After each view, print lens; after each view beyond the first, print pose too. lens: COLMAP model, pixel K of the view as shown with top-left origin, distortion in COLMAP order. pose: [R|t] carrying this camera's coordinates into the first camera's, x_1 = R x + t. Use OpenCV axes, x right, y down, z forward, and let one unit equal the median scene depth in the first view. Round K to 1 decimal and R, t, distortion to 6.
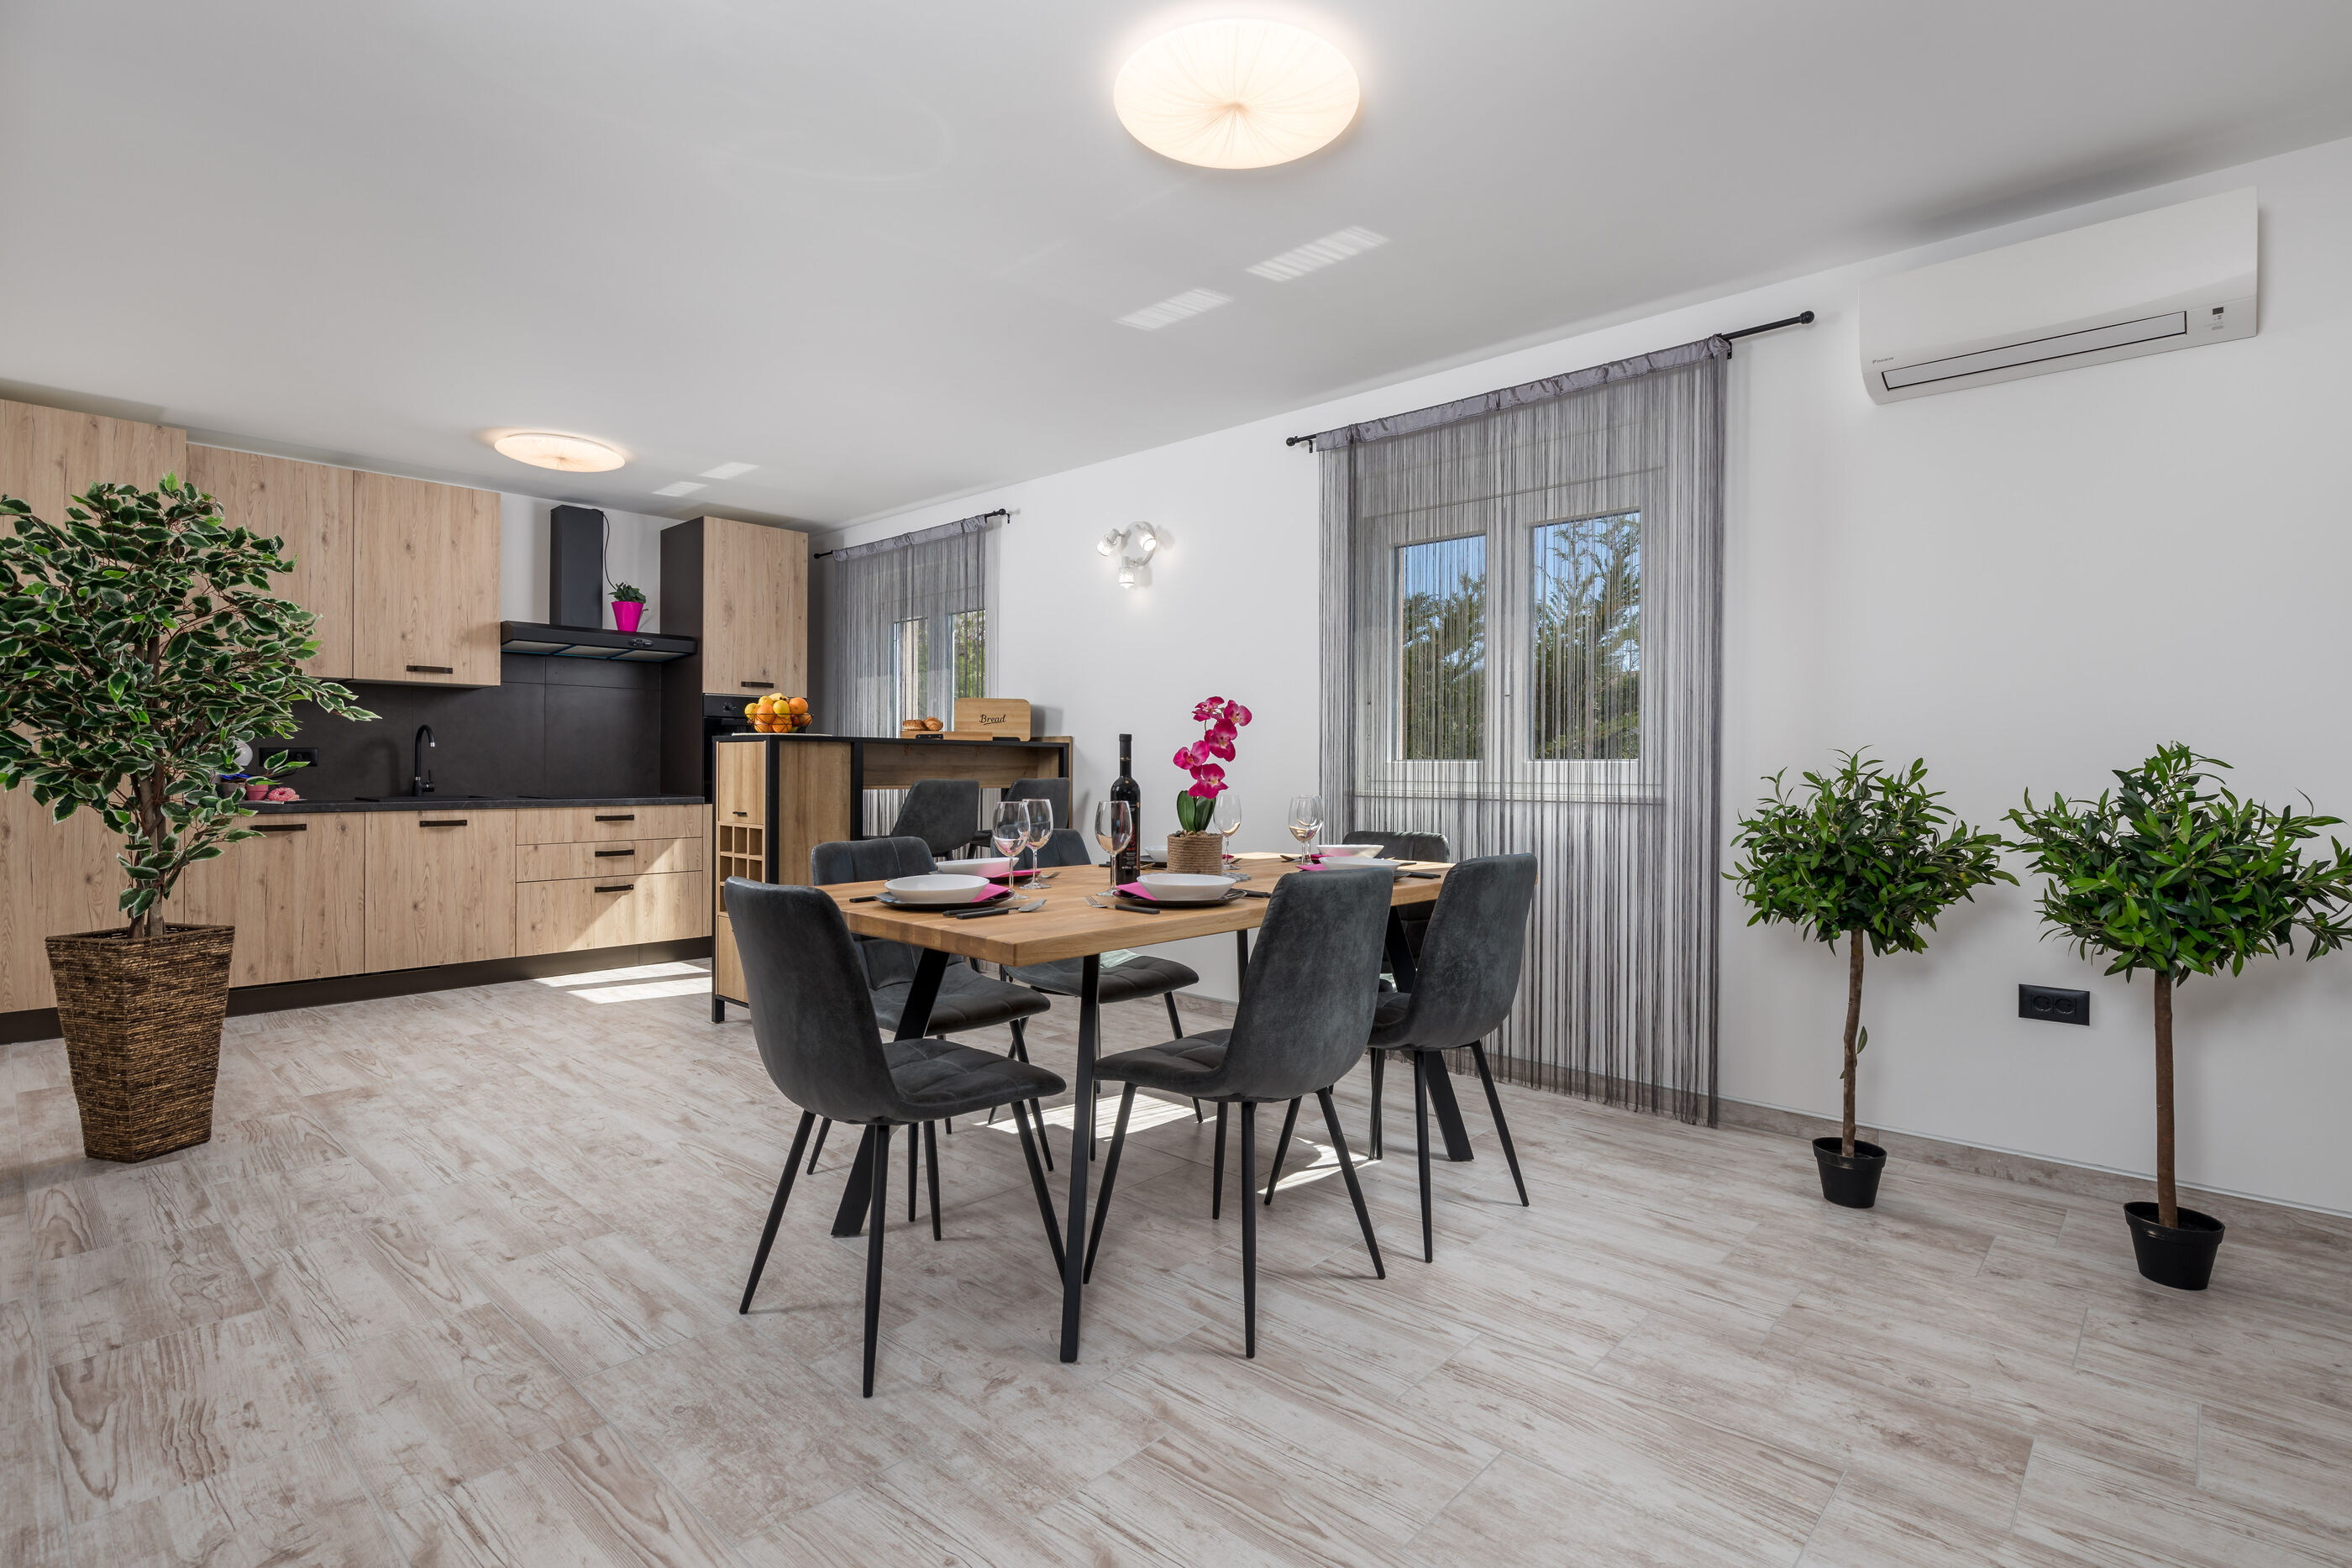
lens RADIAL K [[1141.4, 0, 1200.8], [0, 1141.4, 767.3], [0, 0, 1]] dist [-0.001705, -0.000357]
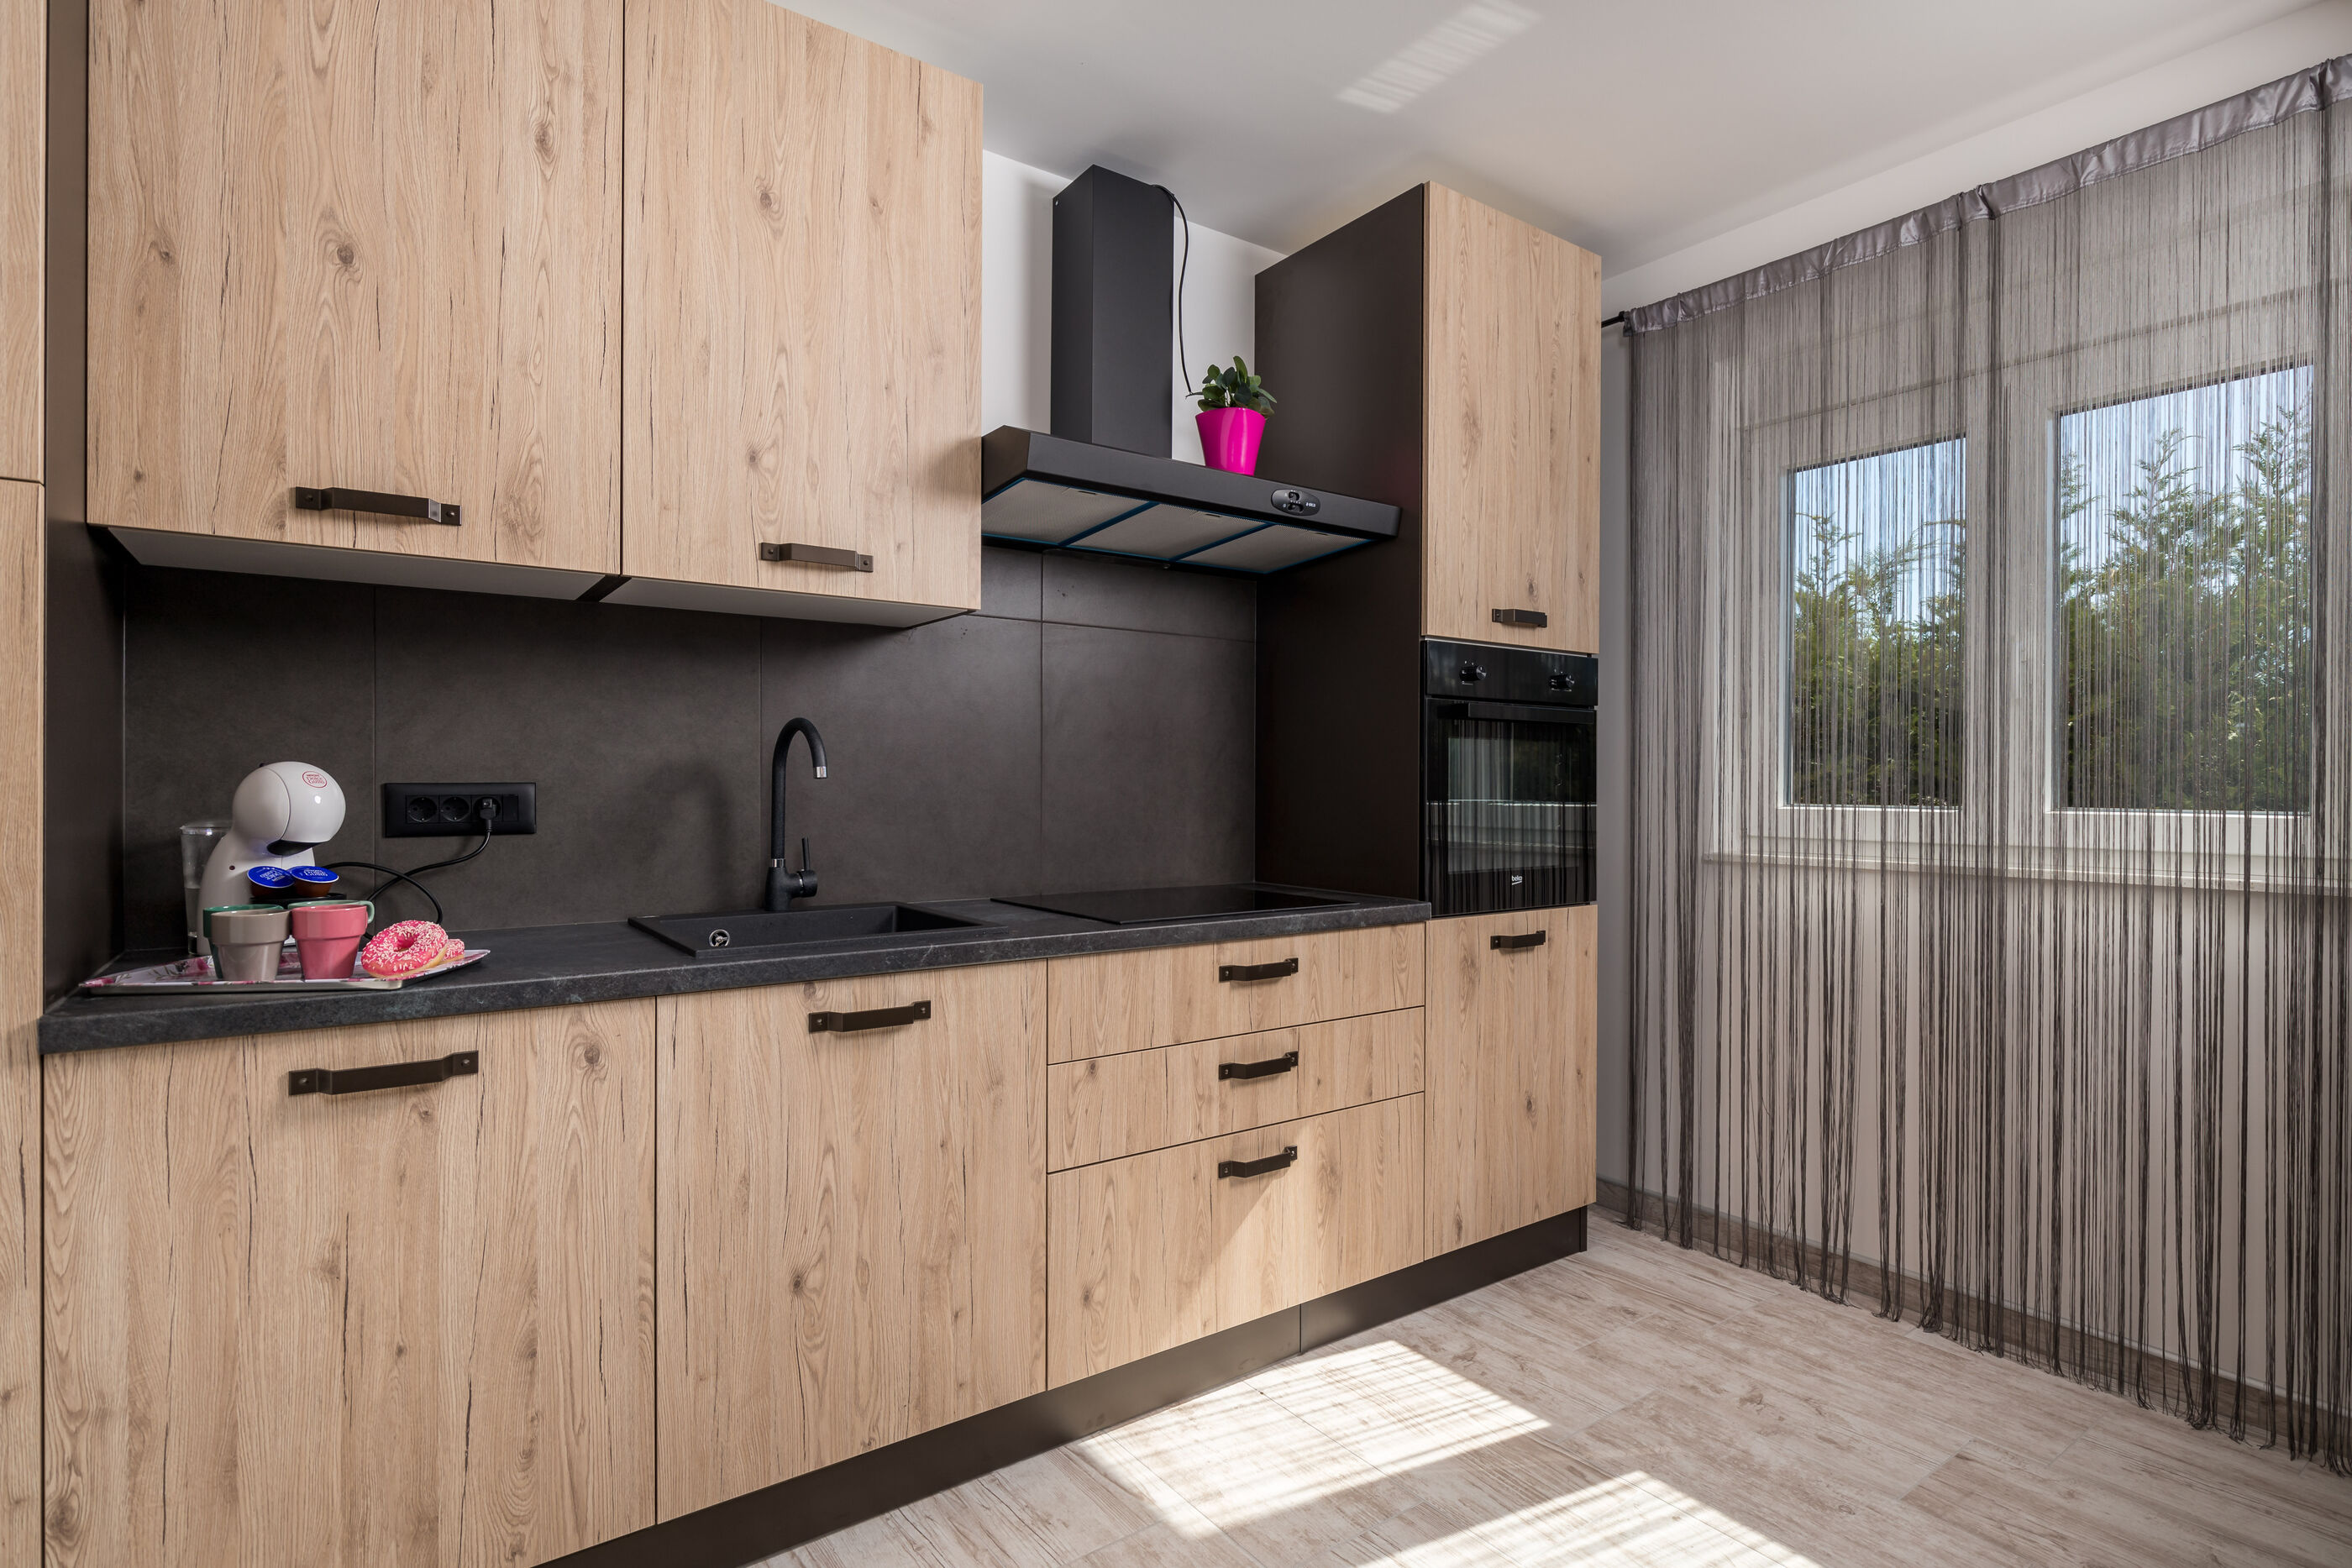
lens RADIAL K [[1141.9, 0, 1176.0], [0, 1141.9, 784.0], [0, 0, 1]] dist [-0.004348, 0.000103]
pose [[0.981902, -0.000917, -0.189389, -0.514919], [0.000891, 1.000000, -0.000218, -0.016704], [0.189389, 0.000045, 0.981902, 0.694545]]
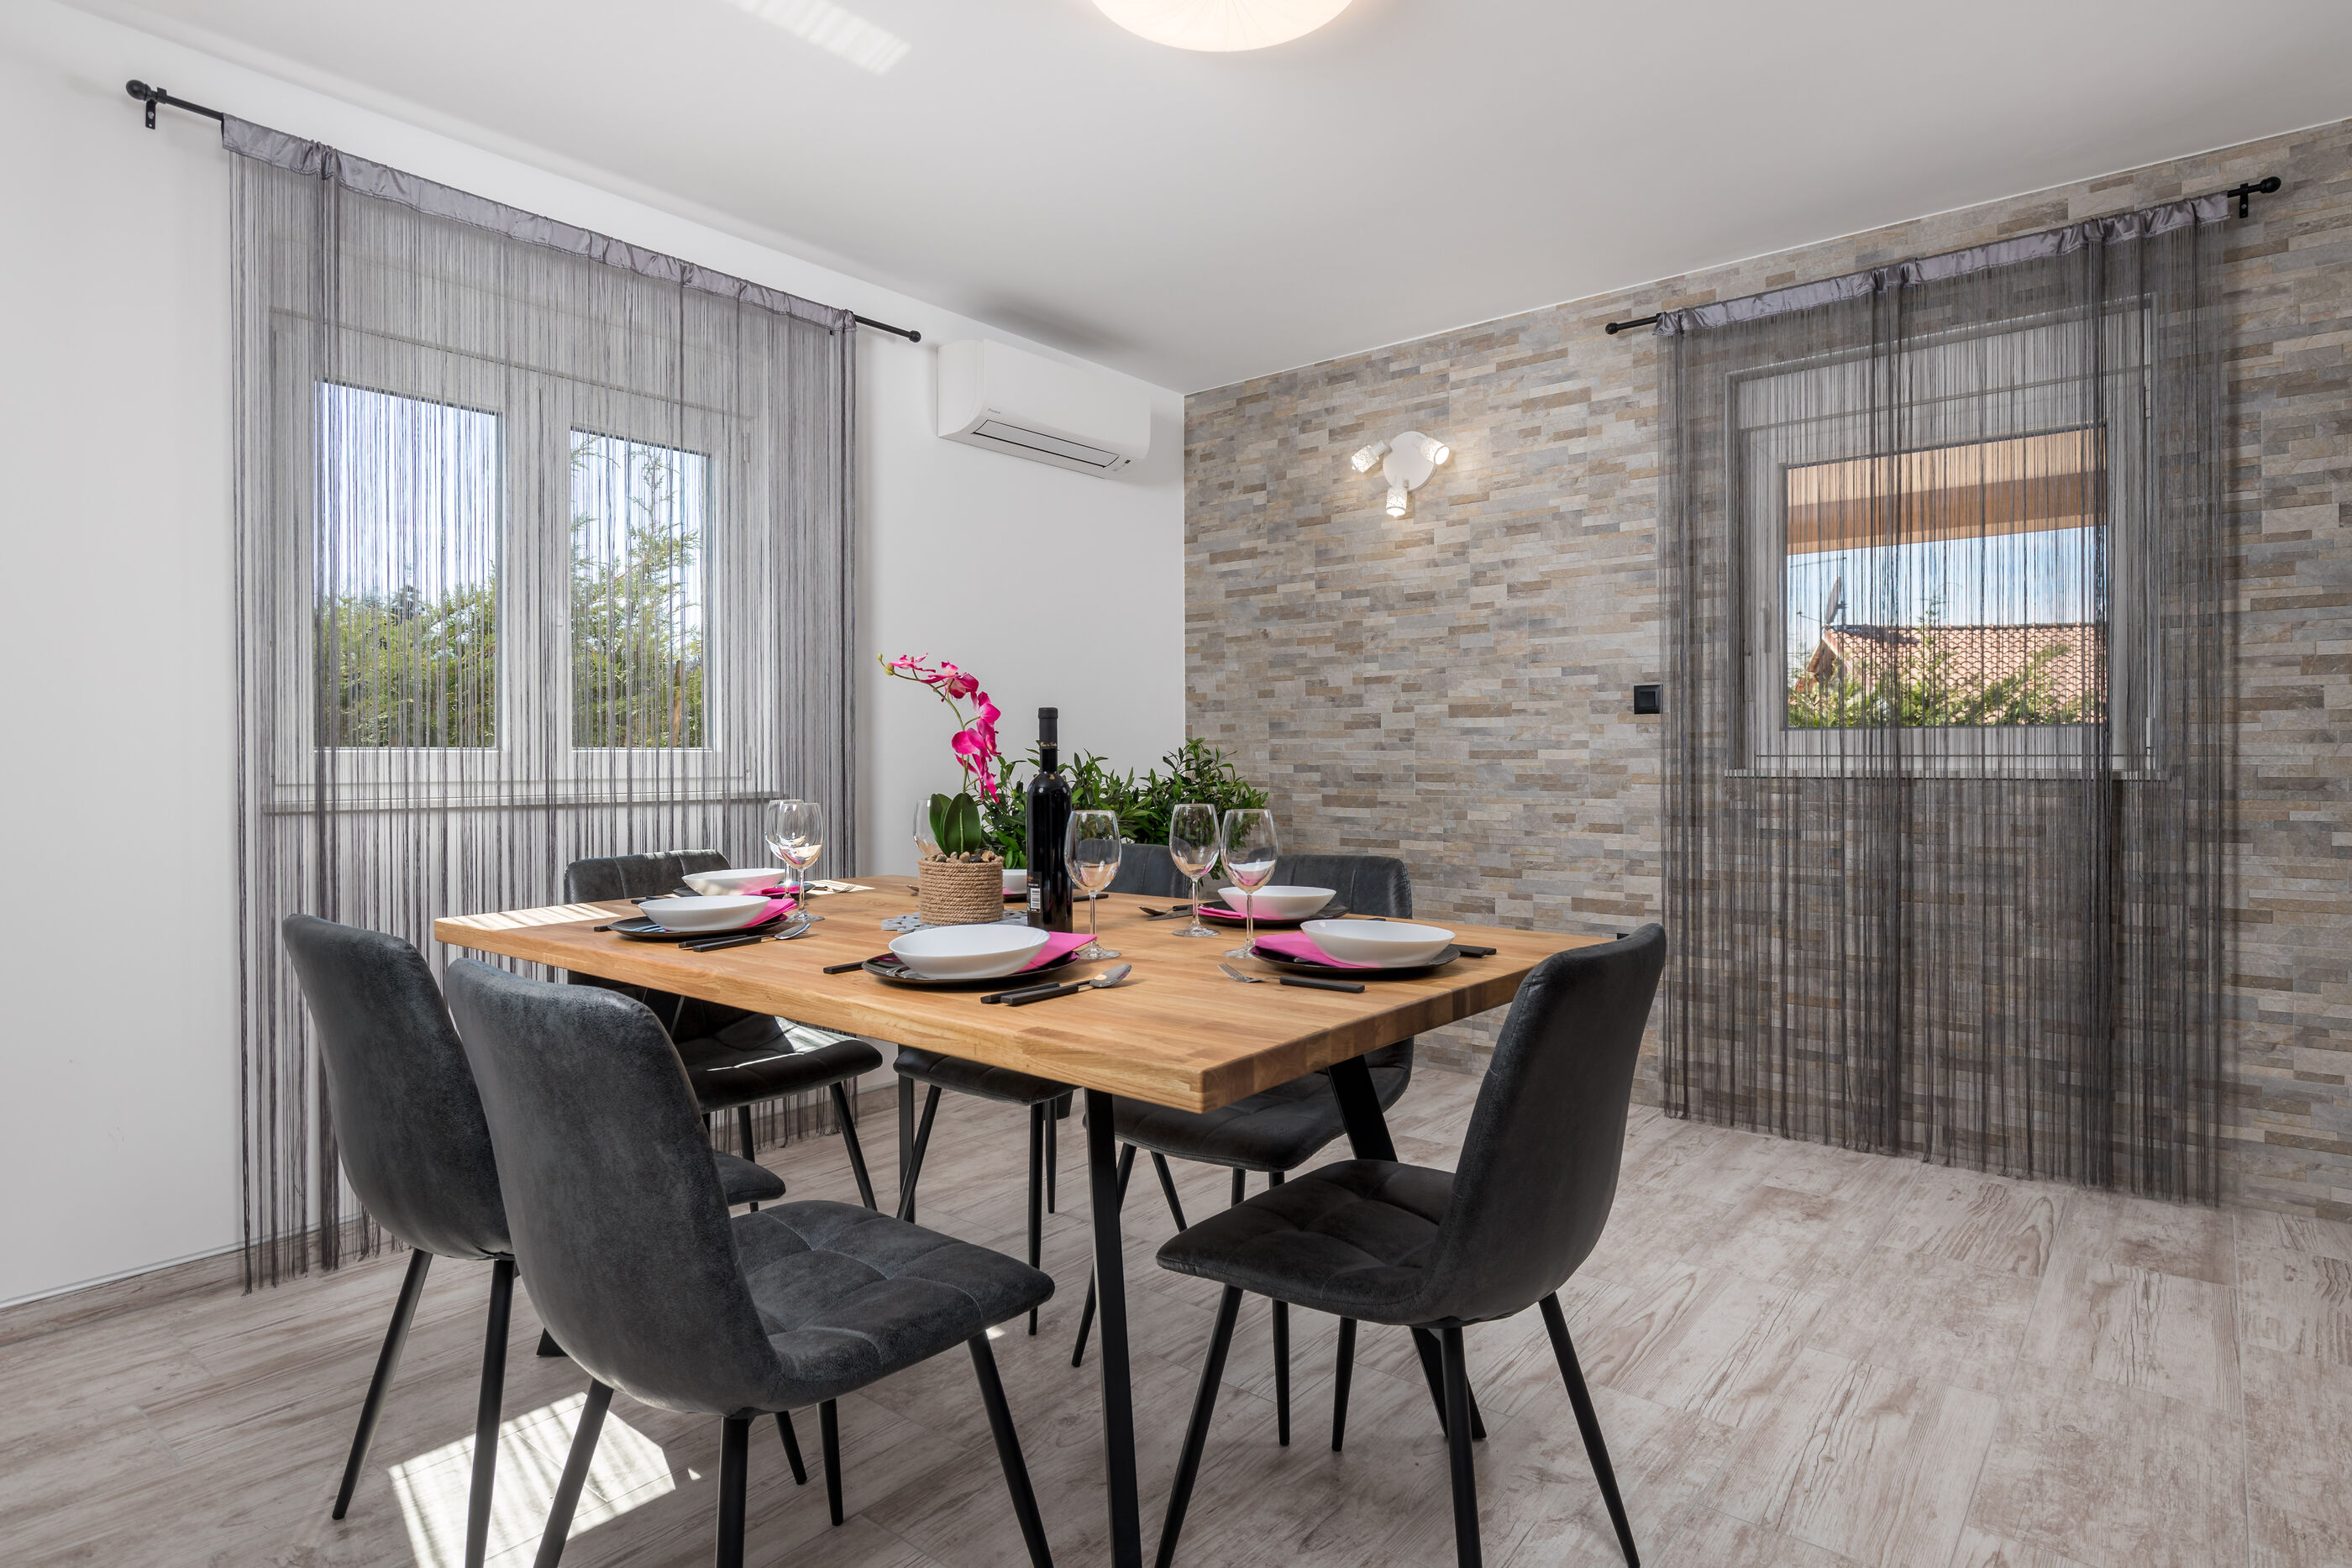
lens RADIAL K [[1318.2, 0, 1186.3], [0, 1318.2, 745.0], [0, 0, 1]] dist [-0.000596, -0.000546]
pose [[-0.065382, 0.007861, 0.997829, -0.427077], [0.004800, 0.999960, -0.007563, -0.000435], [-0.997849, 0.004295, -0.065417, 0.495413]]
